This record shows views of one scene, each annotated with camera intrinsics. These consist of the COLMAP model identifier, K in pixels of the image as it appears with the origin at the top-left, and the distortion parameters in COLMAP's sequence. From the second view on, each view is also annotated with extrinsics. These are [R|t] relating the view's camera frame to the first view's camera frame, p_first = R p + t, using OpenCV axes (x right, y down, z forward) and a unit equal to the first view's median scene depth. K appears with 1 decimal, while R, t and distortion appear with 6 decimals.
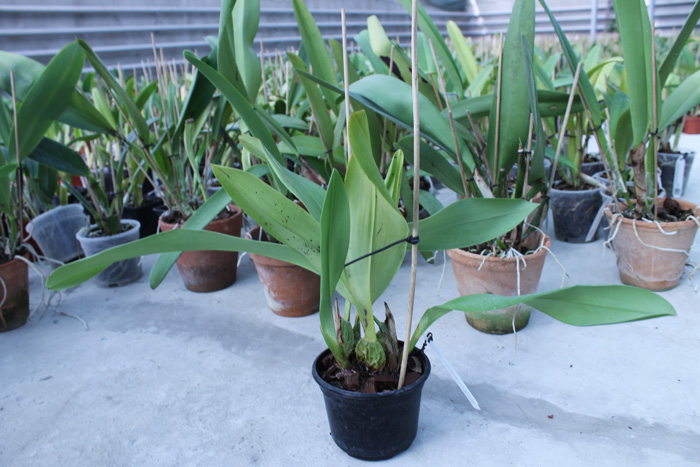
lens RADIAL K [[568.5, 0, 350.0], [0, 568.5, 233.5], [0, 0, 1]] dist [-0.158026, 0.122996]
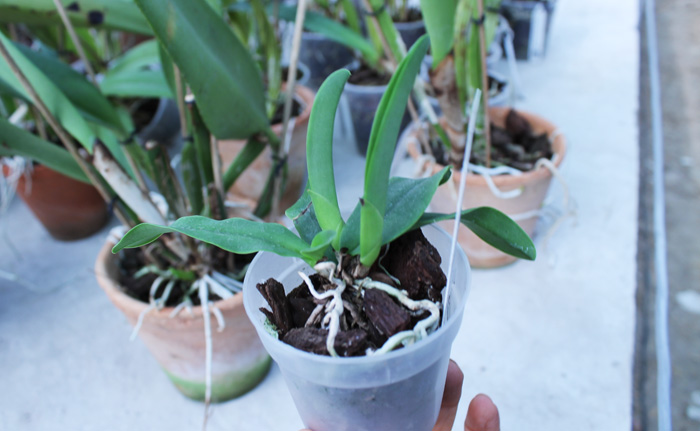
lens RADIAL K [[598.3, 0, 301.8], [0, 598.3, 201.8], [0, 0, 1]] dist [-0.088688, -0.000597]
pose [[0.984314, -0.104430, 0.142195, 0.302209], [0.070730, 0.971969, 0.224218, -0.156921], [-0.161624, -0.210644, 0.964109, 0.465583]]
